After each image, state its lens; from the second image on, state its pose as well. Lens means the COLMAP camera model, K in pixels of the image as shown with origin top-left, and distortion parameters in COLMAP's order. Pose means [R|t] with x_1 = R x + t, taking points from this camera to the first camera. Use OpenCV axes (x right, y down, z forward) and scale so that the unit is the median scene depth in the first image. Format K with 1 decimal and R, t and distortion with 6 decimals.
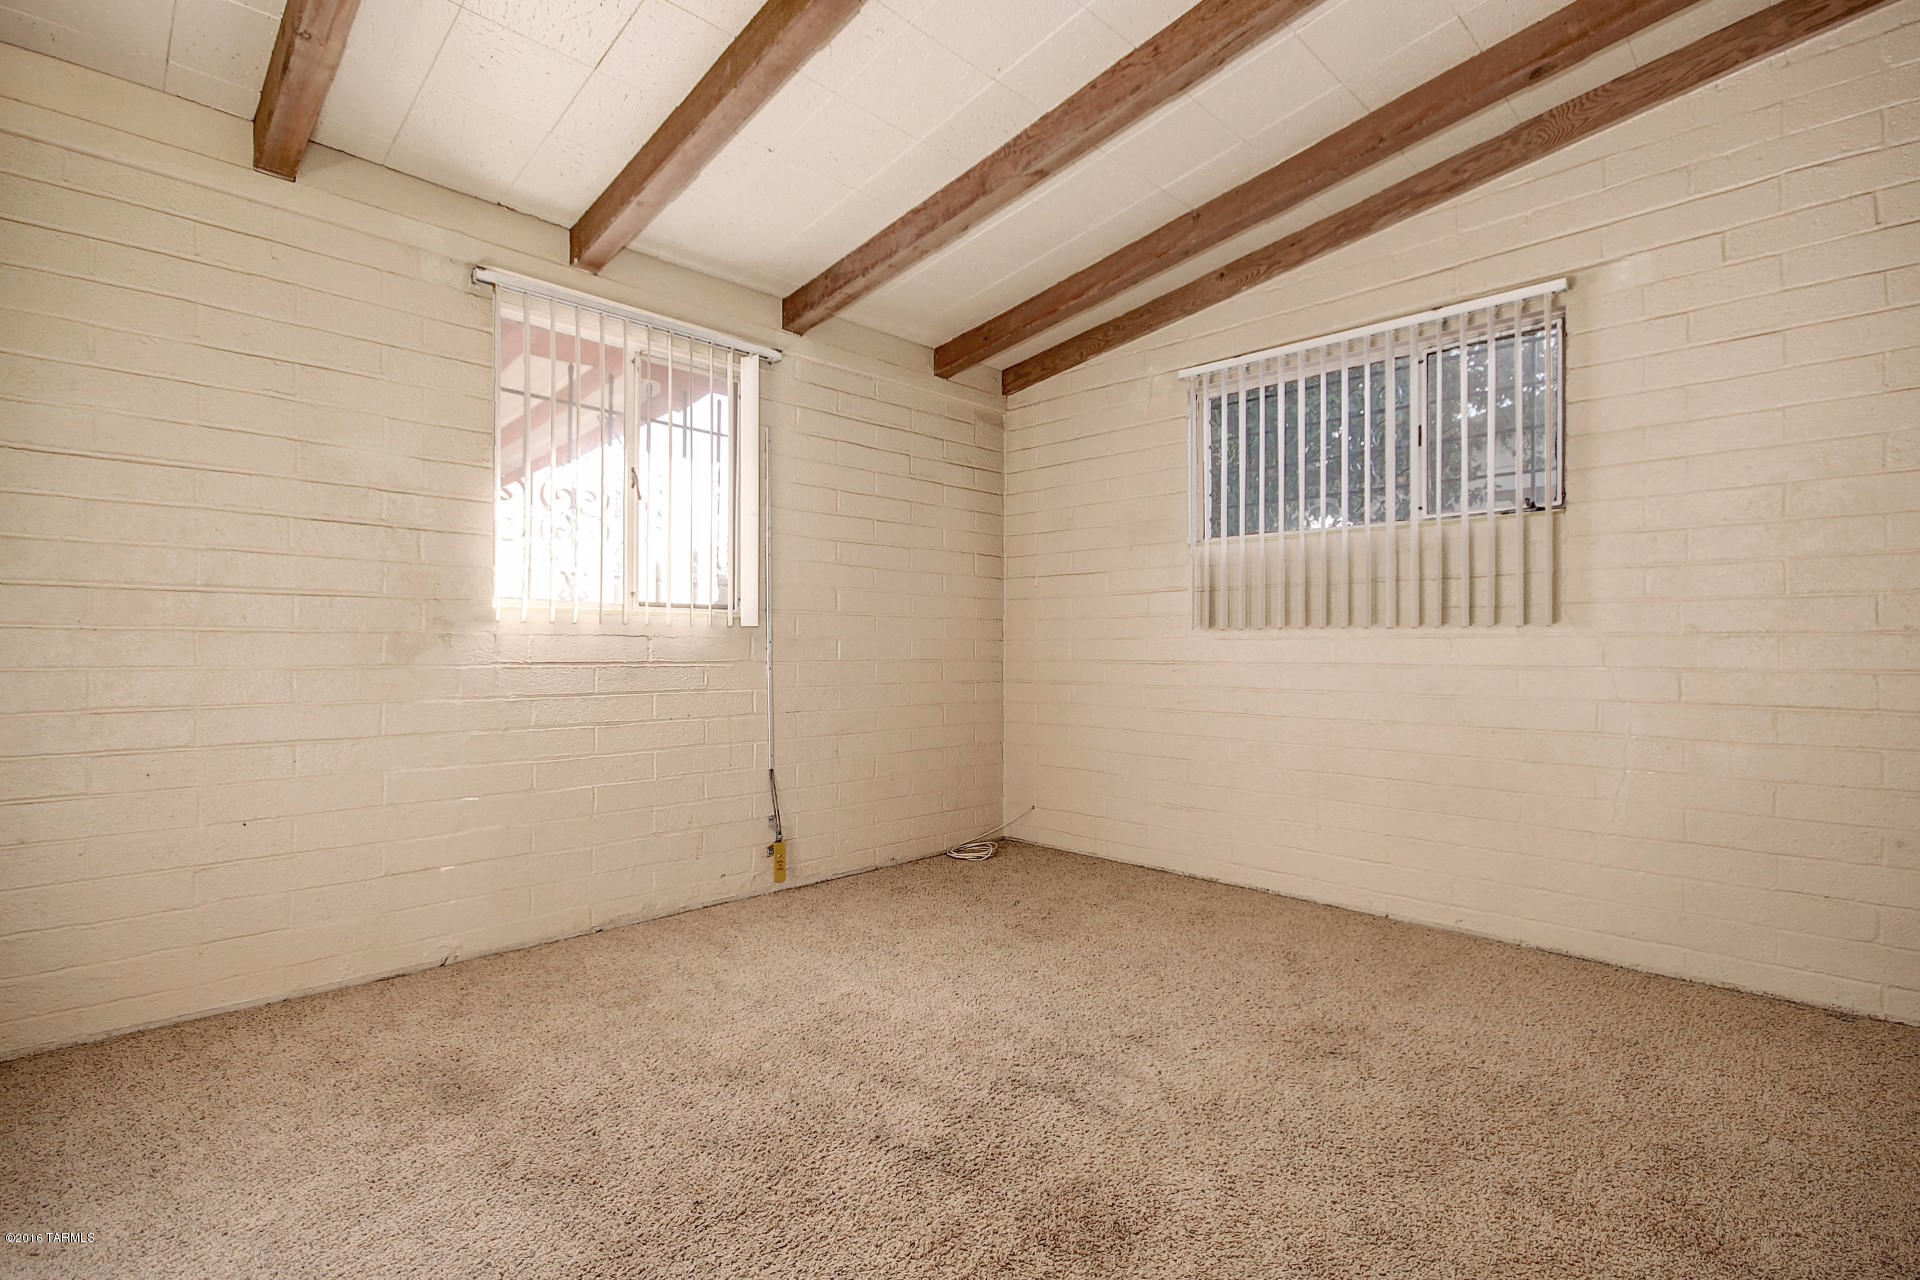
lens RADIAL K [[890.5, 0, 964.8], [0, 890.5, 642.5], [0, 0, 1]] dist [0.002852, -0.000189]
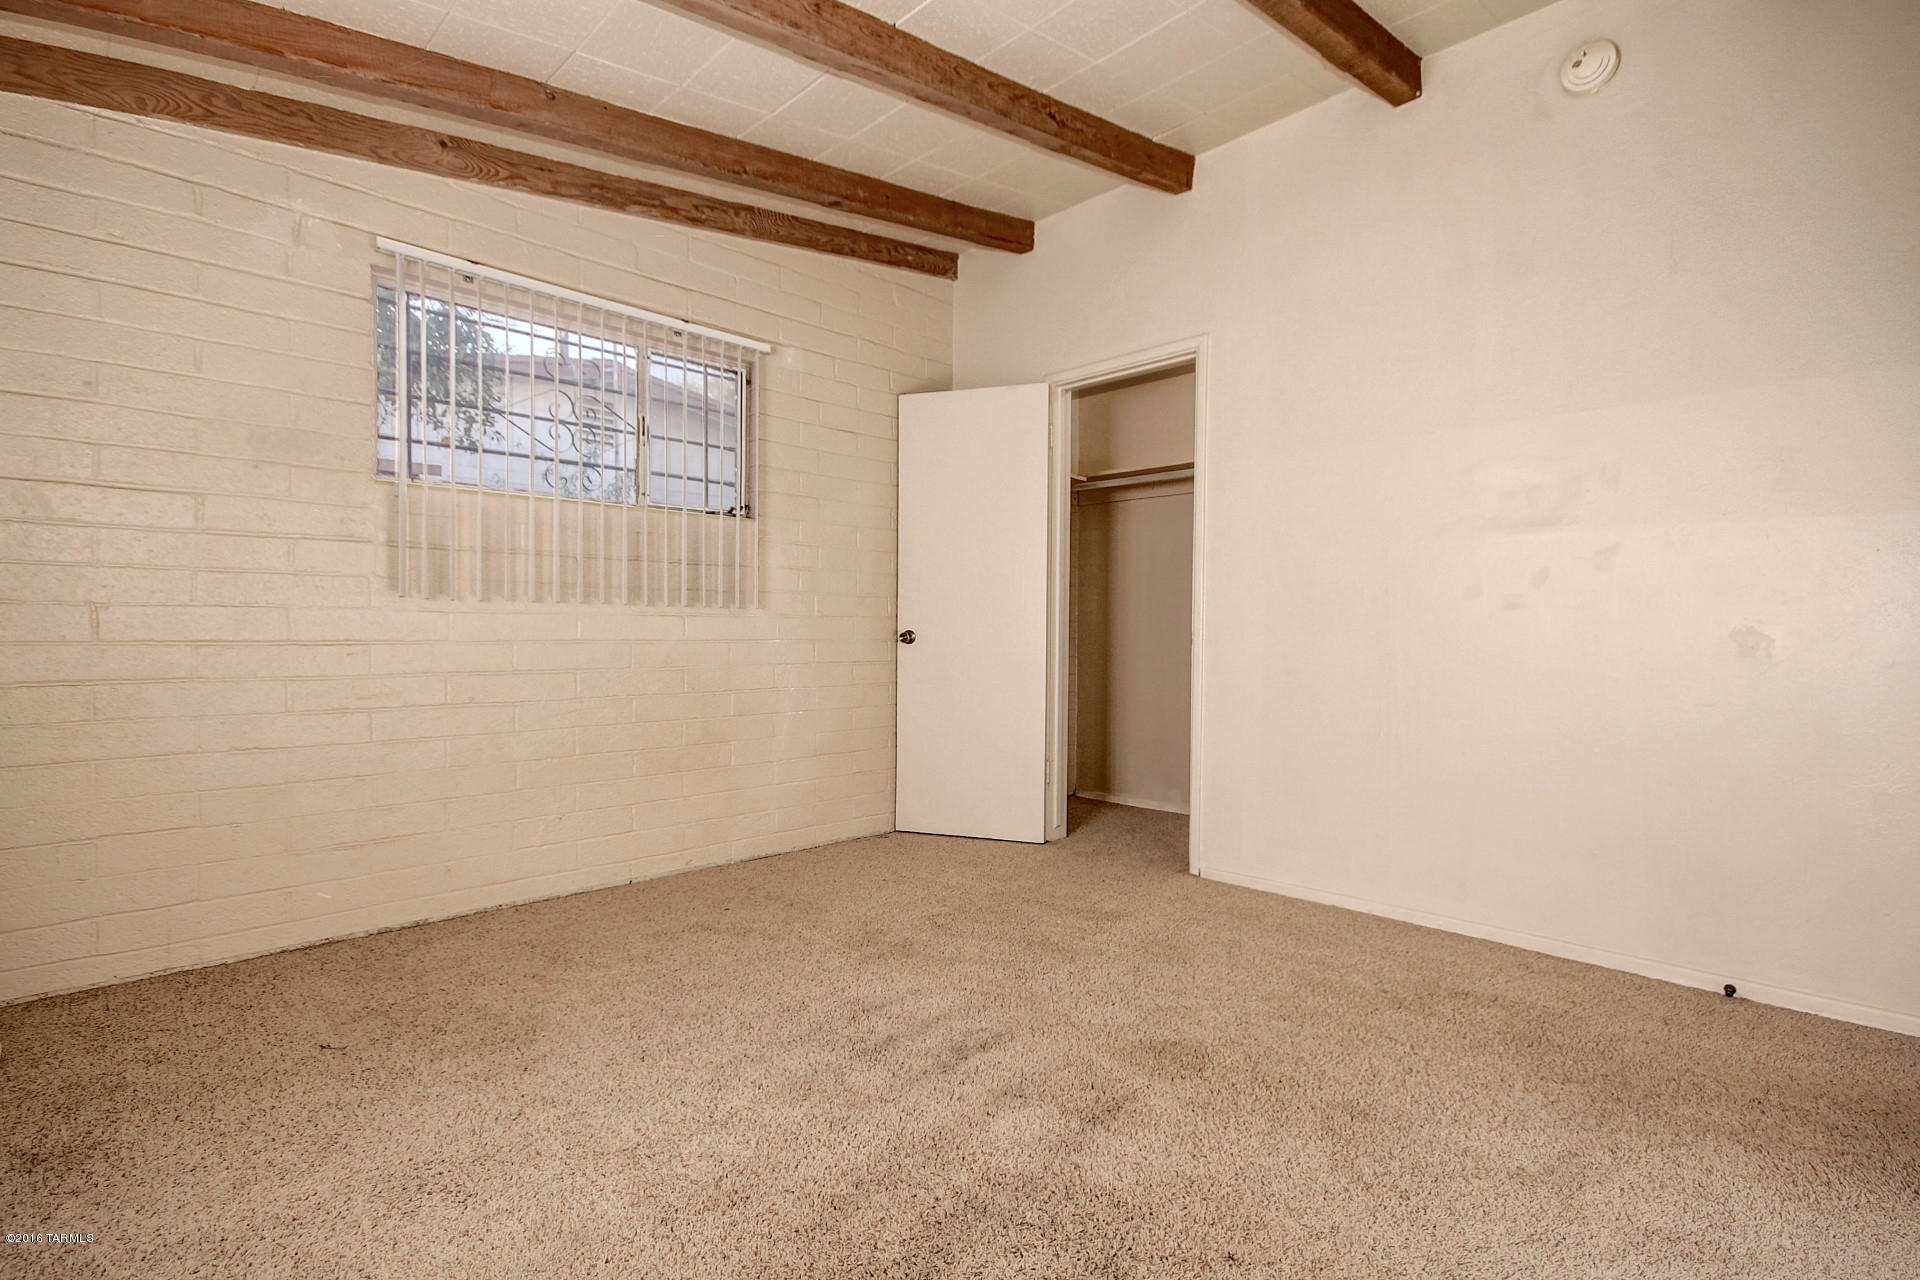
lens RADIAL K [[890.5, 0, 964.8], [0, 890.5, 642.5], [0, 0, 1]] dist [0.002852, -0.000189]
pose [[0.008850, -0.014090, 0.999862, -0.563314], [-0.014050, 0.999800, 0.014213, 0.006847], [-0.999862, -0.014174, 0.008651, 0.606441]]
